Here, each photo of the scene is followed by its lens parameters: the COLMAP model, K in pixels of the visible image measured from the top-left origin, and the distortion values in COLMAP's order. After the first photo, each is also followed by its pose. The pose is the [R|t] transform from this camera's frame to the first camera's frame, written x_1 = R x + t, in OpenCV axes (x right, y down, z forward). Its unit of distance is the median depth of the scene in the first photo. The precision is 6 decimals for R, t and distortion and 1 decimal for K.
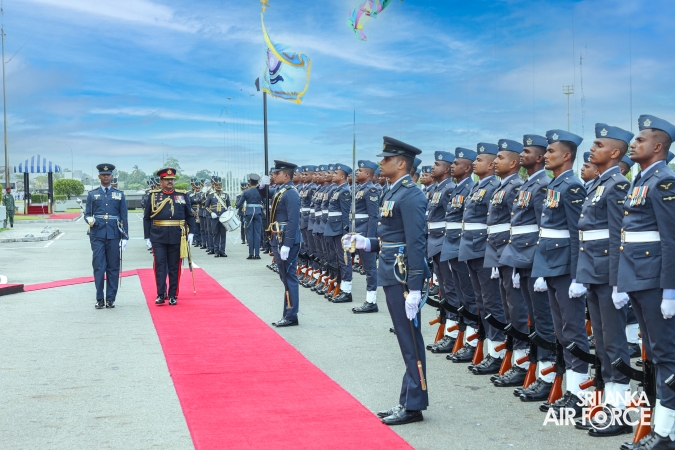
lens RADIAL K [[2914.6, 0, 362.0], [0, 2914.6, 203.0], [0, 0, 1]] dist [1.388848, 0.000000]
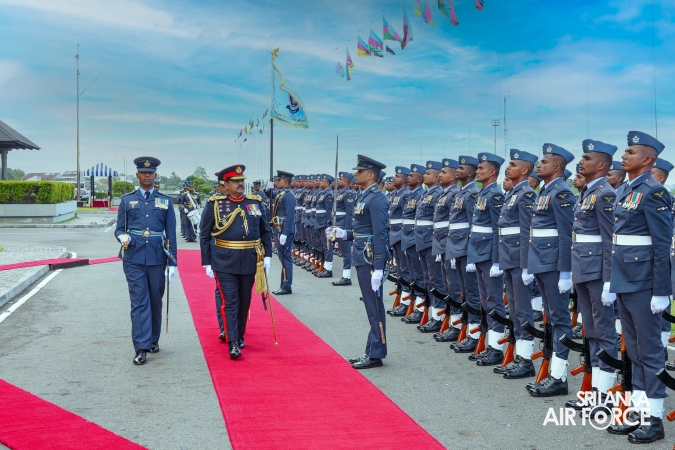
lens RADIAL K [[2914.6, 0, 369.6], [0, 2914.6, 179.5], [0, 0, 1]] dist [1.388848, 0.000000]
pose [[0.999764, 0.021374, 0.003822, 0.007756], [-0.021332, 0.999714, -0.010809, 0.003120], [-0.004052, 0.010725, 0.999934, -0.345277]]
